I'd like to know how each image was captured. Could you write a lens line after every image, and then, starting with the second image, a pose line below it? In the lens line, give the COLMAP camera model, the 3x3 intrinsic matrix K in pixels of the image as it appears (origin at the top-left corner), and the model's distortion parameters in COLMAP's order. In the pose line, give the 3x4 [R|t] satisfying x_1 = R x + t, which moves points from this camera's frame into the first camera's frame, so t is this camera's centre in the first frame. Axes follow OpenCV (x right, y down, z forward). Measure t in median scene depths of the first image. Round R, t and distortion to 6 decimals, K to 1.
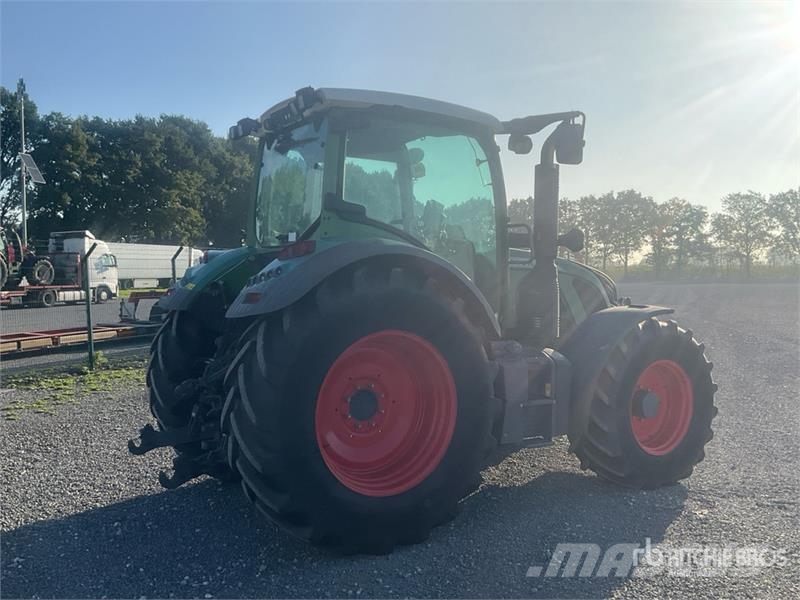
lens RADIAL K [[861.1, 0, 400.0], [0, 861.1, 300.0], [0, 0, 1]] dist [0.110198, -0.240190]
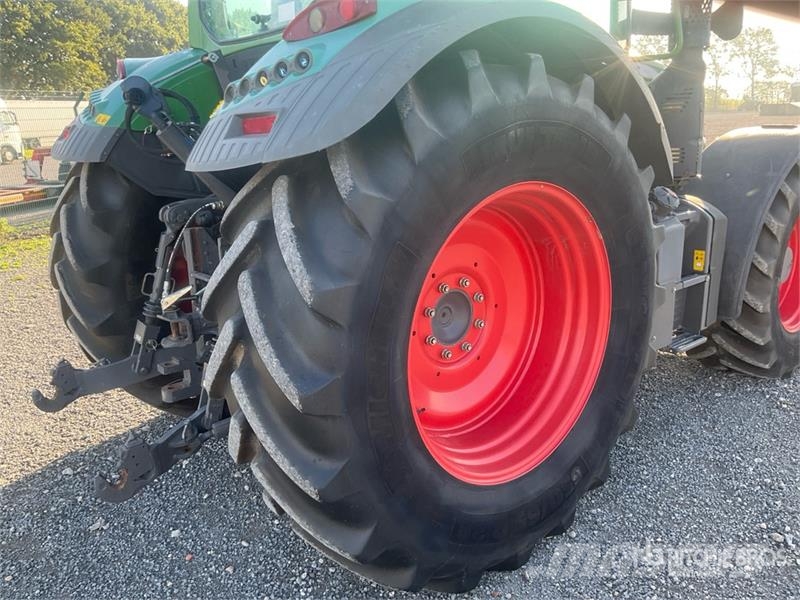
lens RADIAL K [[709.3, 0, 408.2], [0, 709.3, 317.1], [0, 0, 1]] dist [0.058004, -0.128928]
pose [[0.986189, -0.078542, 0.145814, -0.113600], [0.042716, 0.971237, 0.234250, 0.008773], [-0.160018, -0.224786, 0.961179, 0.453029]]
